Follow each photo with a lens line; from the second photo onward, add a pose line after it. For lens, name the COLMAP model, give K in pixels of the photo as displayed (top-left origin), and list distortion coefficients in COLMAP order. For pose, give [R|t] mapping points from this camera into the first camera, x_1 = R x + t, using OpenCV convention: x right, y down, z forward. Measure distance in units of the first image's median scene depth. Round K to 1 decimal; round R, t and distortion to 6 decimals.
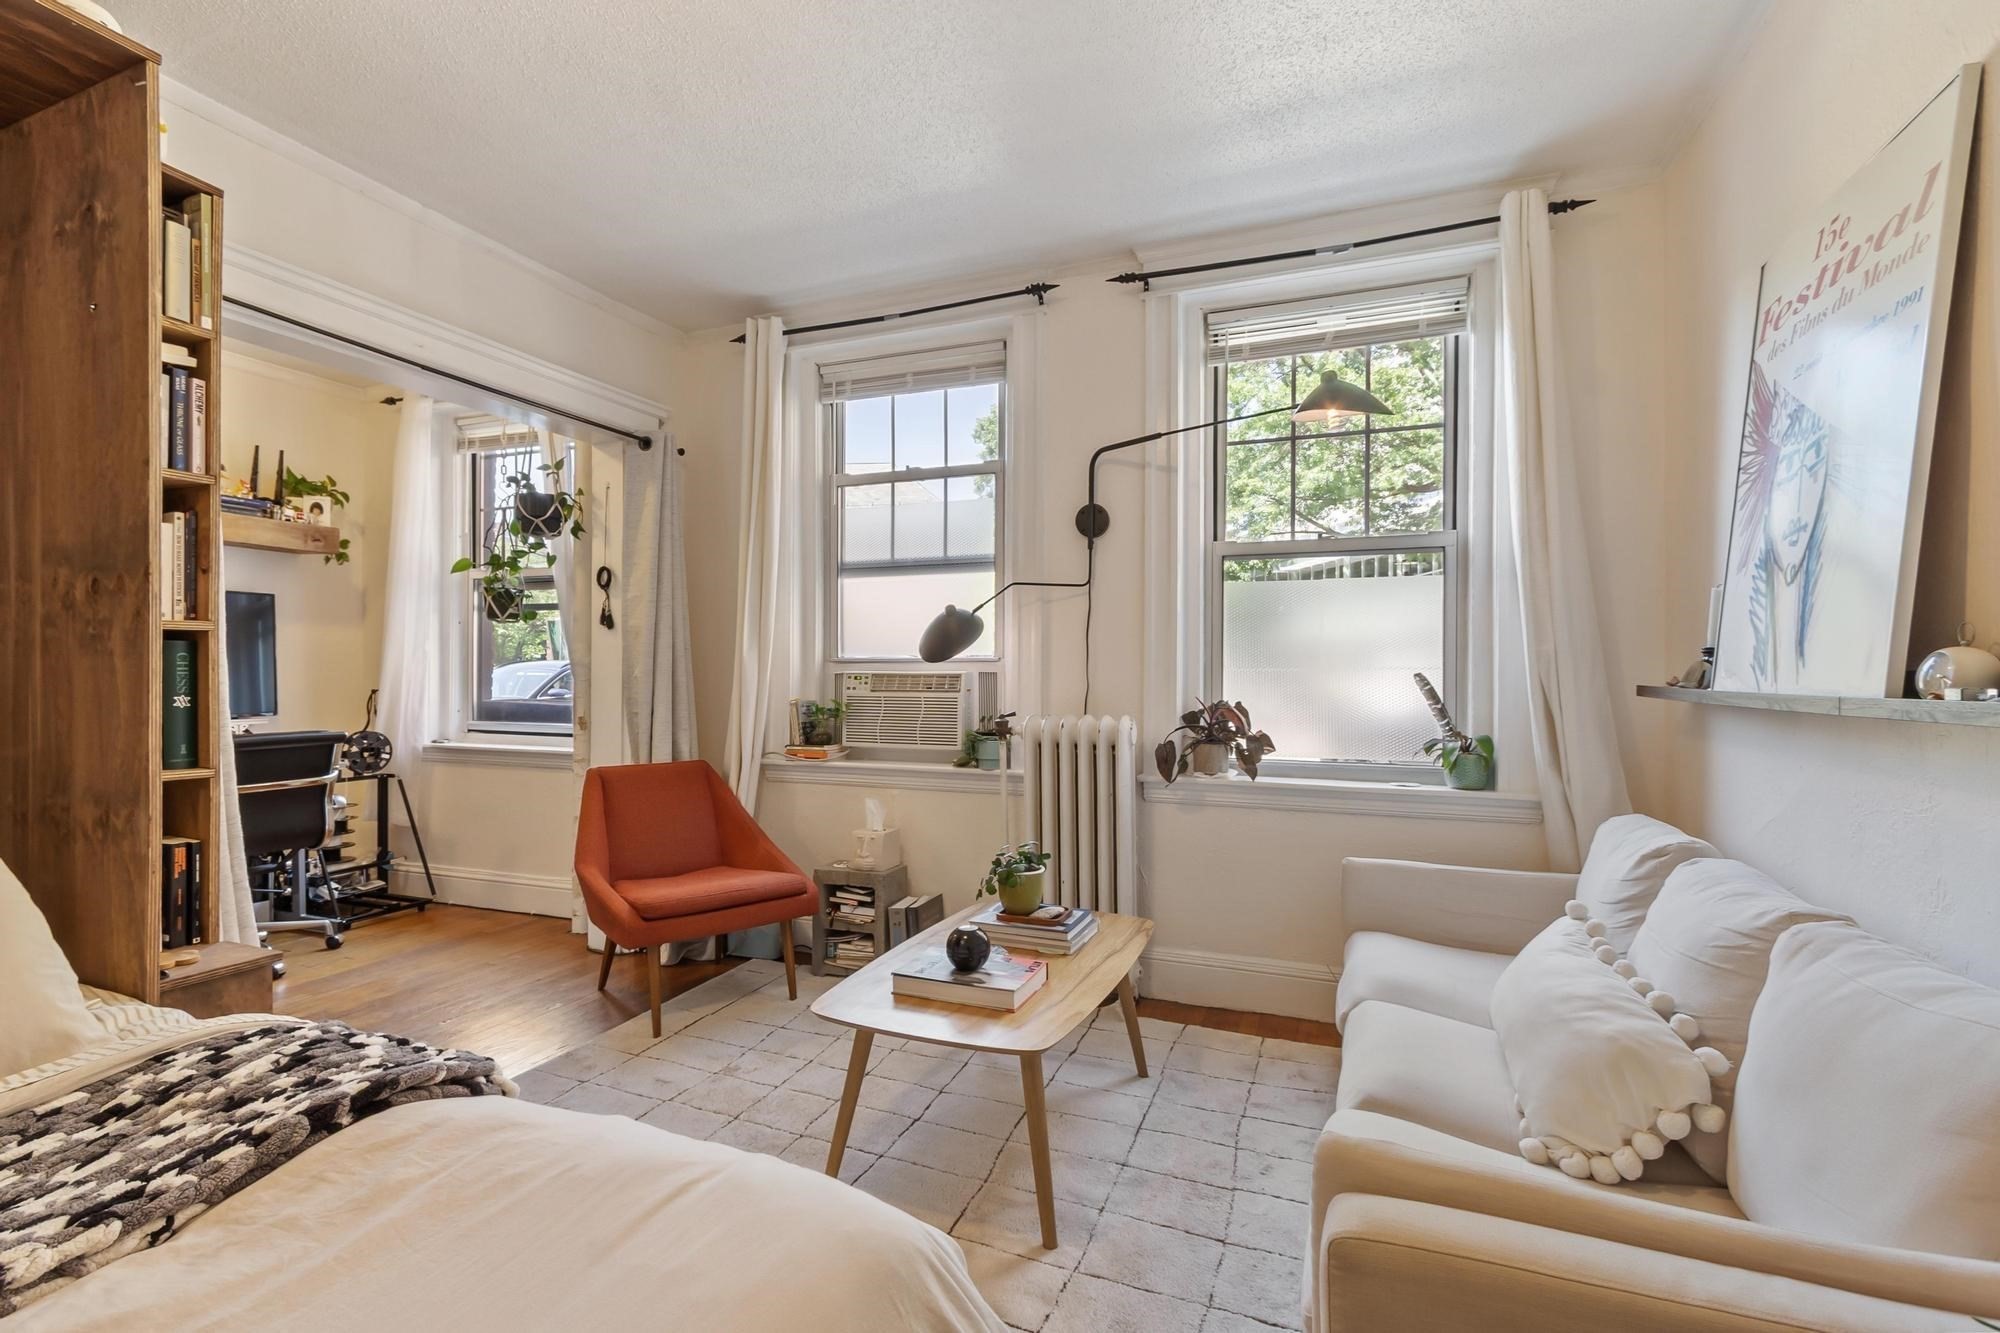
lens RADIAL K [[891.3, 0, 990.4], [0, 891.3, 667.2], [0, 0, 1]] dist [0.005446, -0.002402]
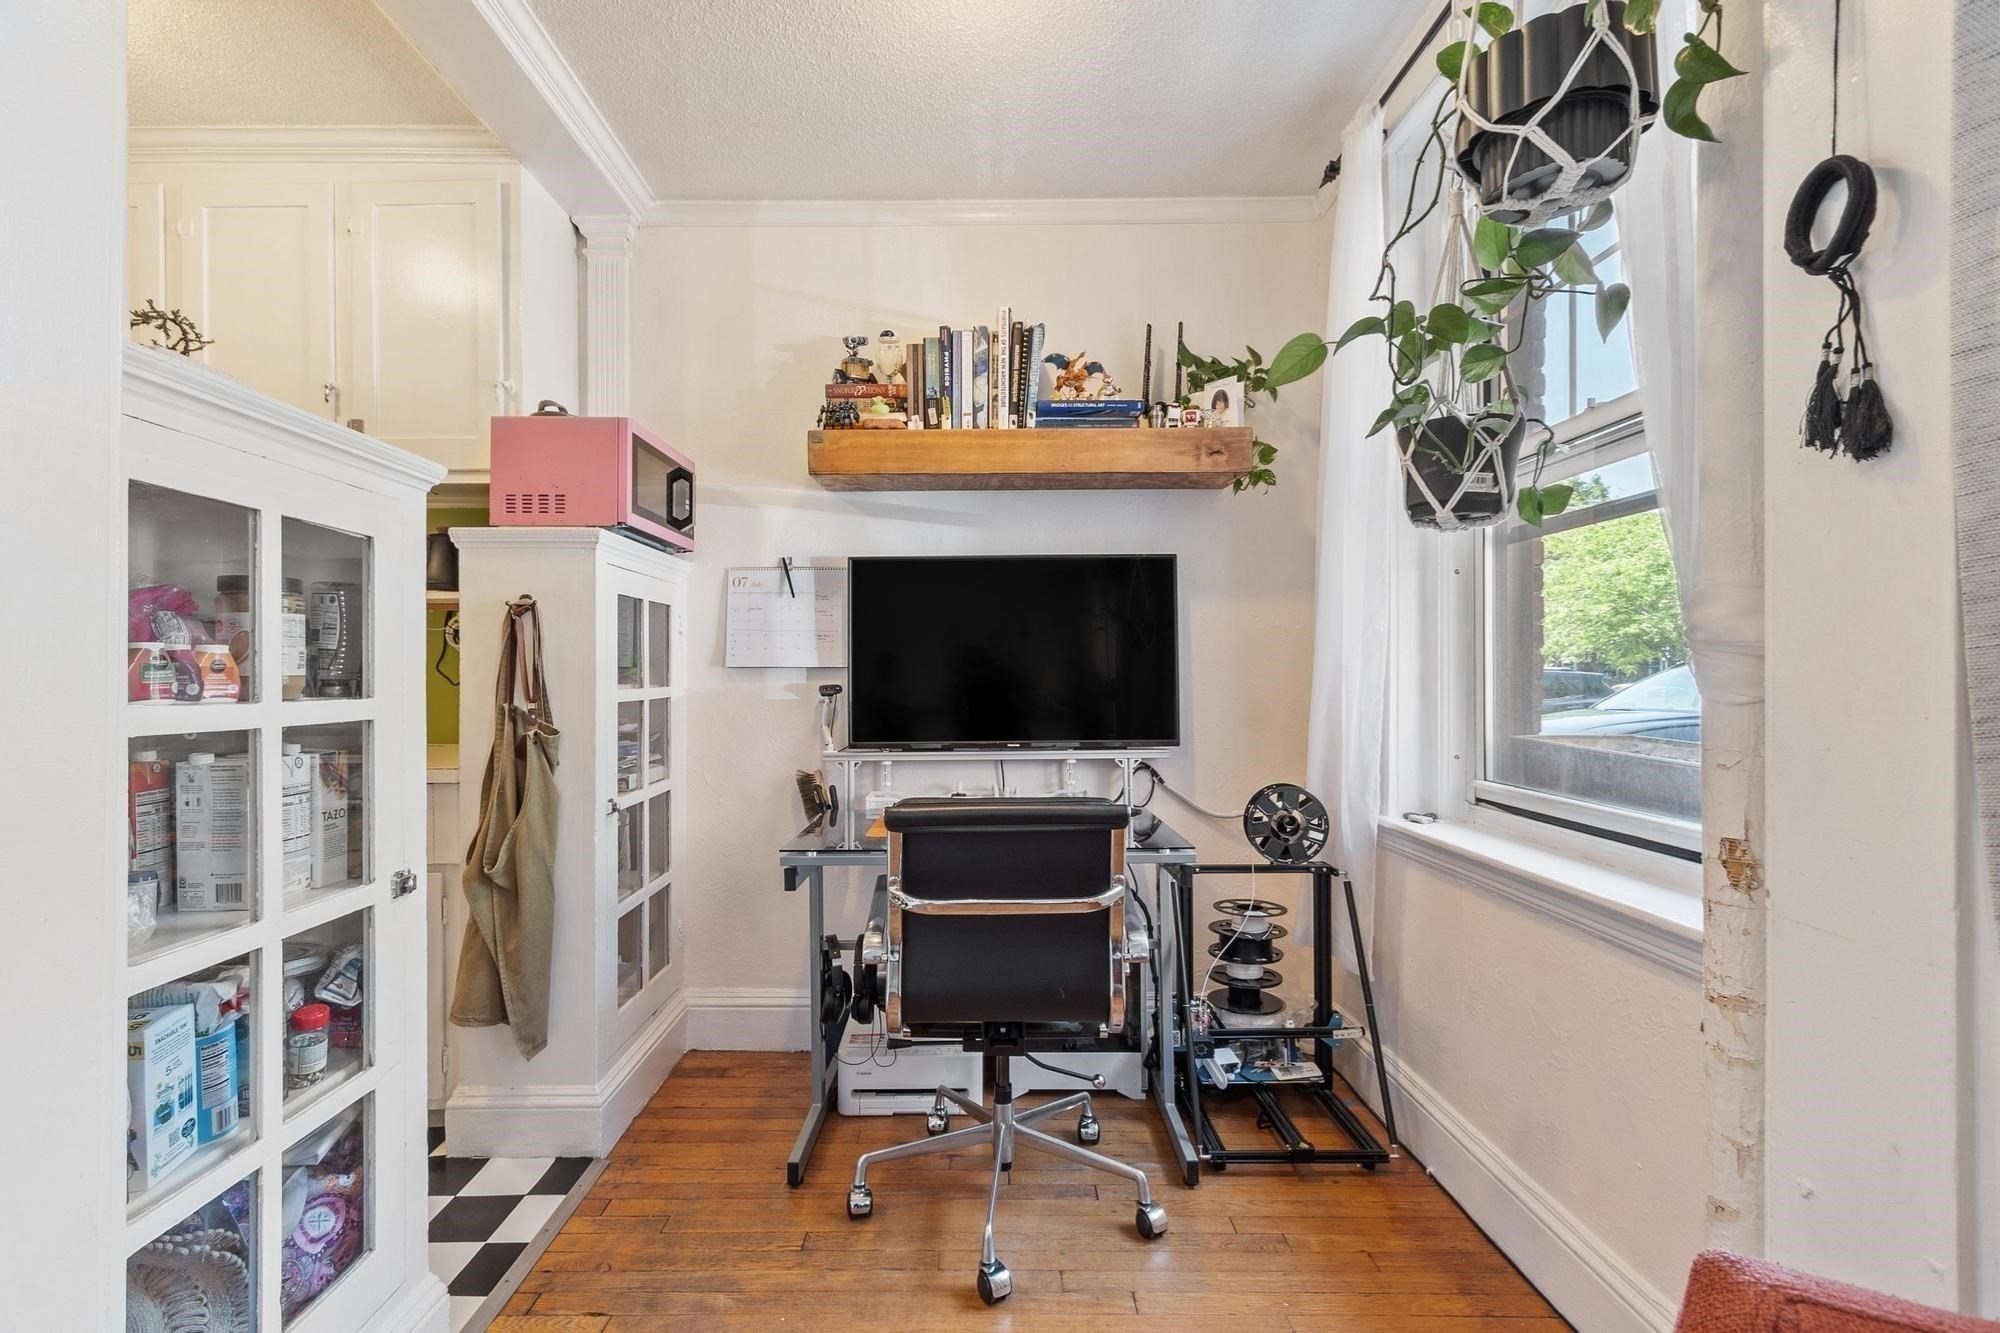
lens RADIAL K [[891.3, 0, 983.3], [0, 891.3, 670.1], [0, 0, 1]] dist [0.005446, -0.002402]
pose [[0.385749, -0.007788, -0.922571, -0.411570], [0.003654, 0.999969, -0.006913, 0.006399], [0.922596, -0.000704, 0.385766, 0.954951]]
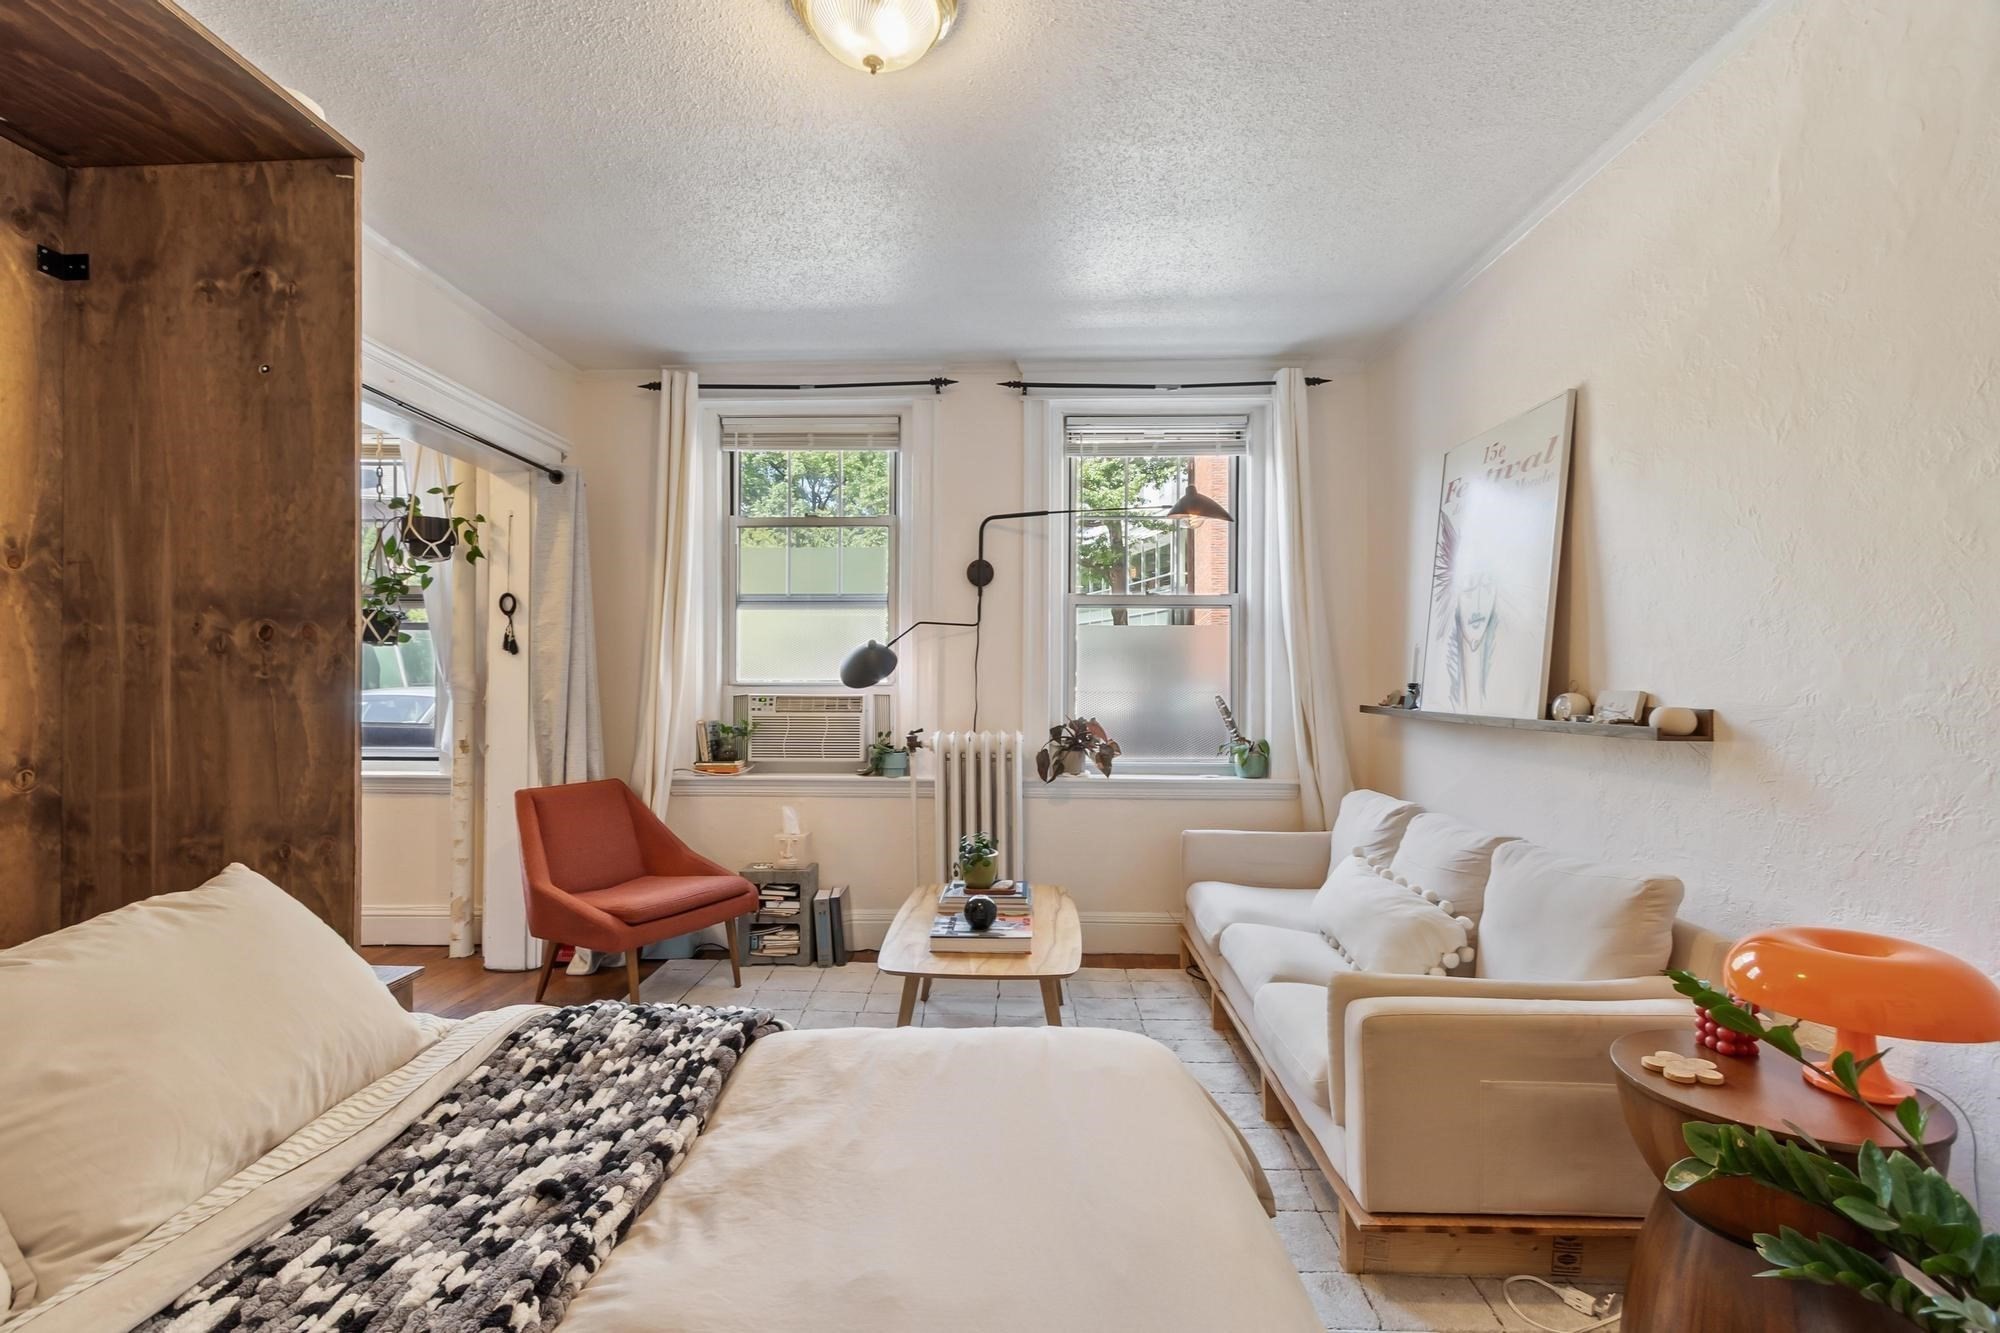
lens RADIAL K [[891.3, 0, 946.2], [0, 891.3, 666.4], [0, 0, 1]] dist [0.005446, -0.002402]
pose [[0.942353, 0.003939, 0.334599, -0.388177], [-0.002117, 0.999981, -0.005812, -0.030697], [-0.334615, 0.004769, 0.942343, -0.170764]]
